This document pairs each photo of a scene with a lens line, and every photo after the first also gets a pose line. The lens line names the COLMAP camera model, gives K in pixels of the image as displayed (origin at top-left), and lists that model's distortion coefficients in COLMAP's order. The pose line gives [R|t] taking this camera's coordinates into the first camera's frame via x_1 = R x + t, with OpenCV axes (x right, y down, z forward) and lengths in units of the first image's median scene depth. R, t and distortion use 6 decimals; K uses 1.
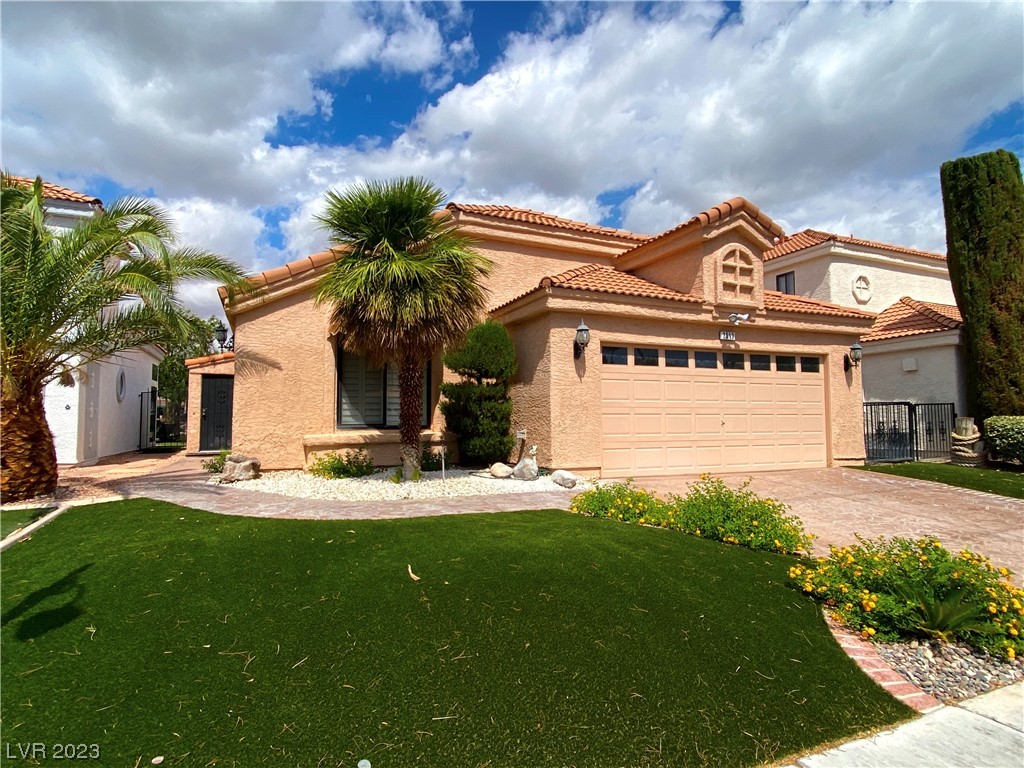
lens RADIAL K [[558.5, 0, 512.0], [0, 558.5, 384.0], [0, 0, 1]] dist [0.051142, -0.046056]
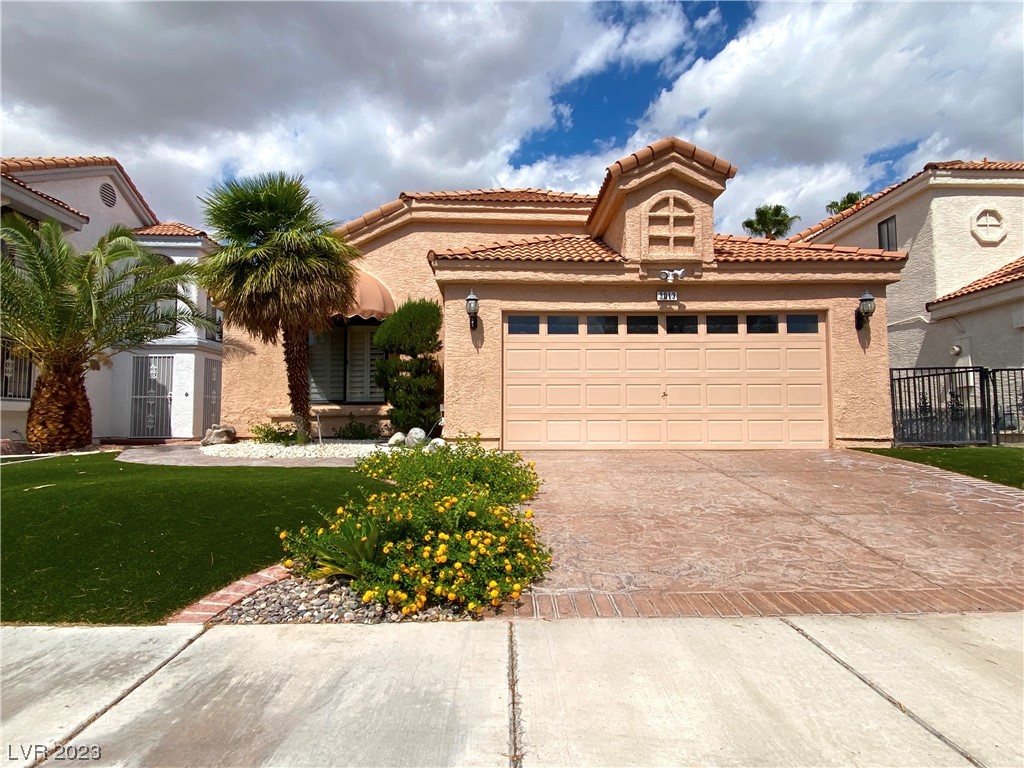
lens RADIAL K [[558.5, 0, 512.0], [0, 558.5, 384.0], [0, 0, 1]] dist [0.051142, -0.046056]
pose [[0.928269, -0.024650, -0.371092, 0.484485], [0.024284, 0.999689, -0.005661, 0.052628], [0.371116, -0.003757, 0.928579, 0.087033]]
